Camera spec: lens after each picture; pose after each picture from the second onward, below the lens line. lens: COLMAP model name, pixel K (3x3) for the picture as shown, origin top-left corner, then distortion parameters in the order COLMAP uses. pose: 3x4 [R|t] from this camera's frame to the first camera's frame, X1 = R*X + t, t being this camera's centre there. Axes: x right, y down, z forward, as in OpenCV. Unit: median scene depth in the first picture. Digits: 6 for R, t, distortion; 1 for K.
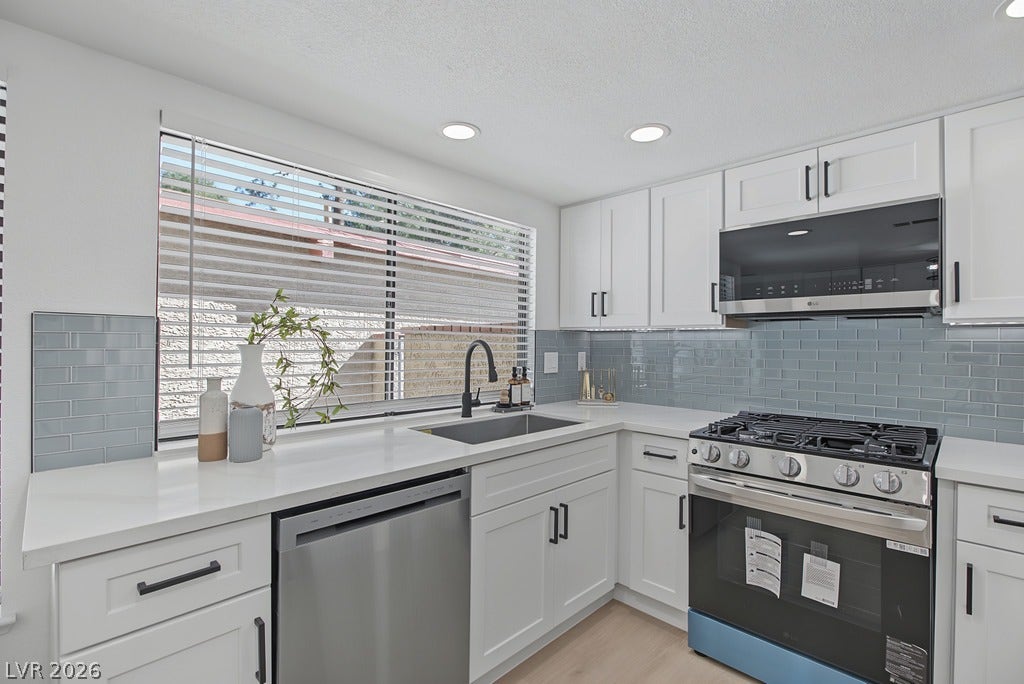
lens RADIAL K [[468.8, 0, 512.0], [0, 468.8, 342.0], [0, 0, 1]] dist [-0.001589, 0.000745]
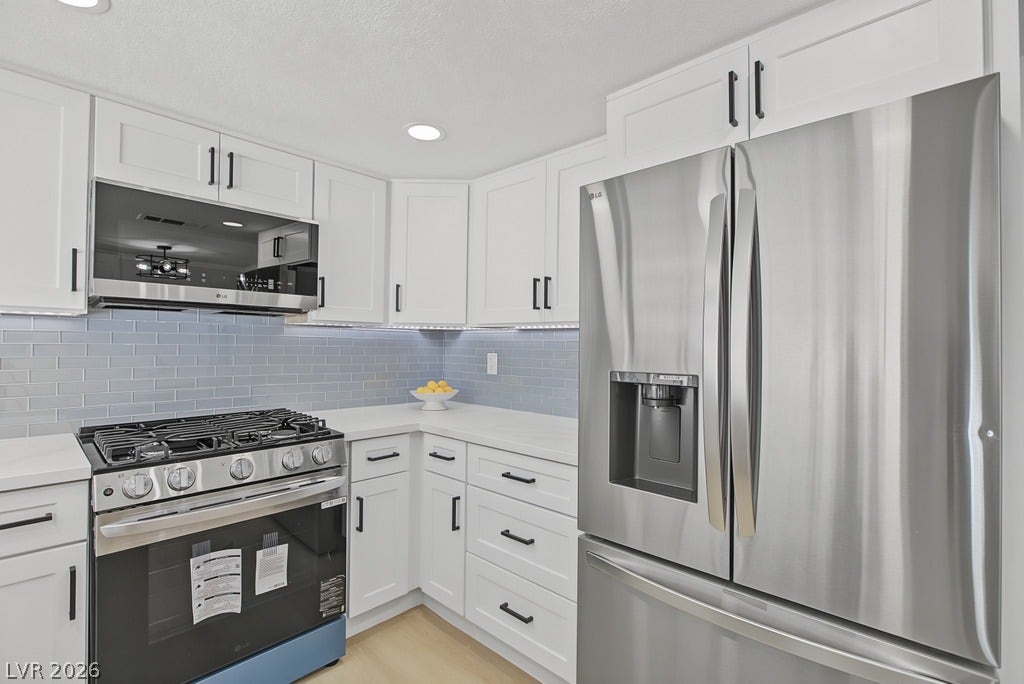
lens RADIAL K [[461.6, 0, 507.8], [0, 461.6, 342.4], [0, 0, 1]] dist [-0.013118, 0.000244]
pose [[-0.010035, -0.002887, 0.999945, -0.297046], [-0.014535, 0.999891, 0.002741, 0.001156], [-0.999844, -0.014507, -0.010076, 0.423115]]
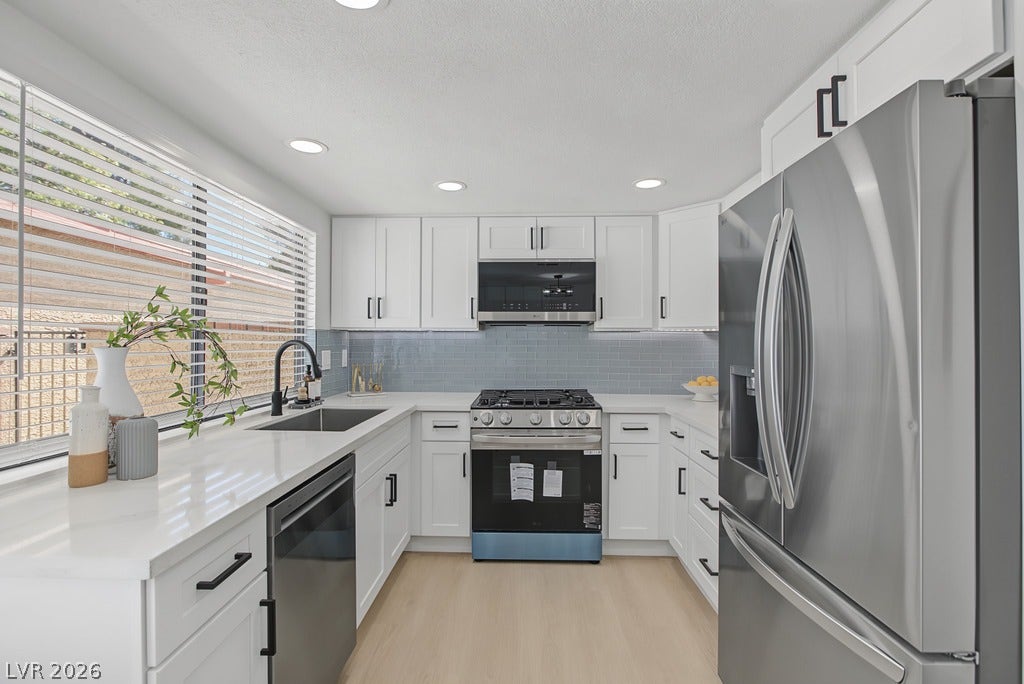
lens RADIAL K [[468.8, 0, 512.0], [0, 468.8, 342.0], [0, 0, 1]] dist [-0.001589, 0.000745]
pose [[0.734364, -0.005274, 0.678735, -0.490417], [0.000822, 0.999976, 0.006881, -0.006106], [-0.678755, -0.004495, 0.734351, -0.106277]]
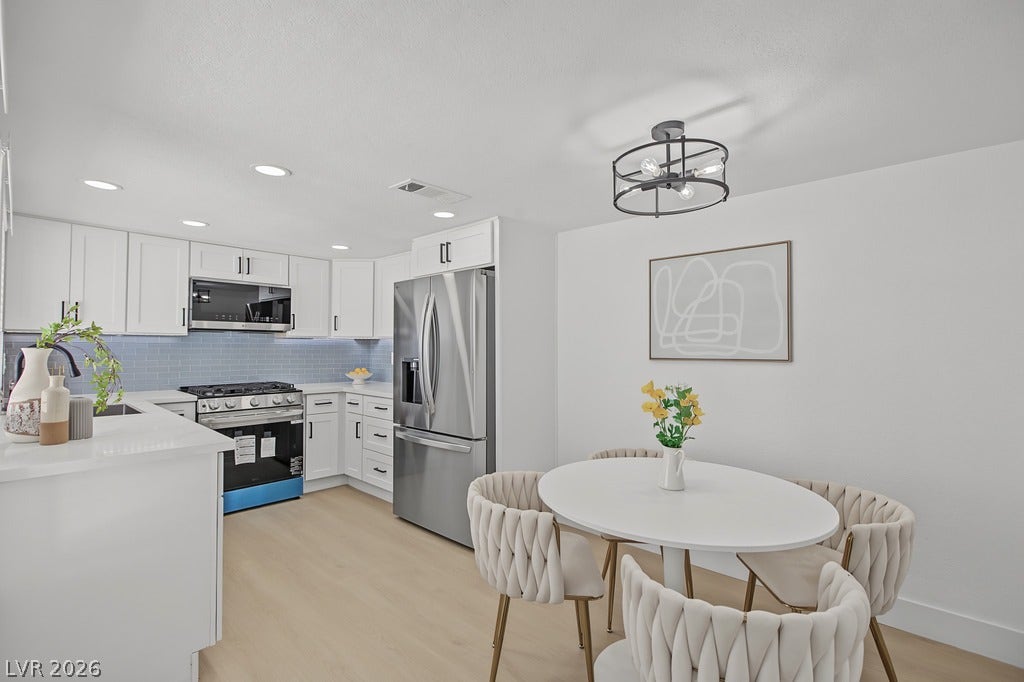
lens RADIAL K [[461.6, 0, 507.8], [0, 461.6, 341.4], [0, 0, 1]] dist [-0.013118, 0.000244]
pose [[-0.019052, 0.005907, 0.999801, -1.391932], [-0.008240, 0.999948, -0.006065, -0.010995], [-0.999785, -0.008354, -0.019002, -0.118381]]
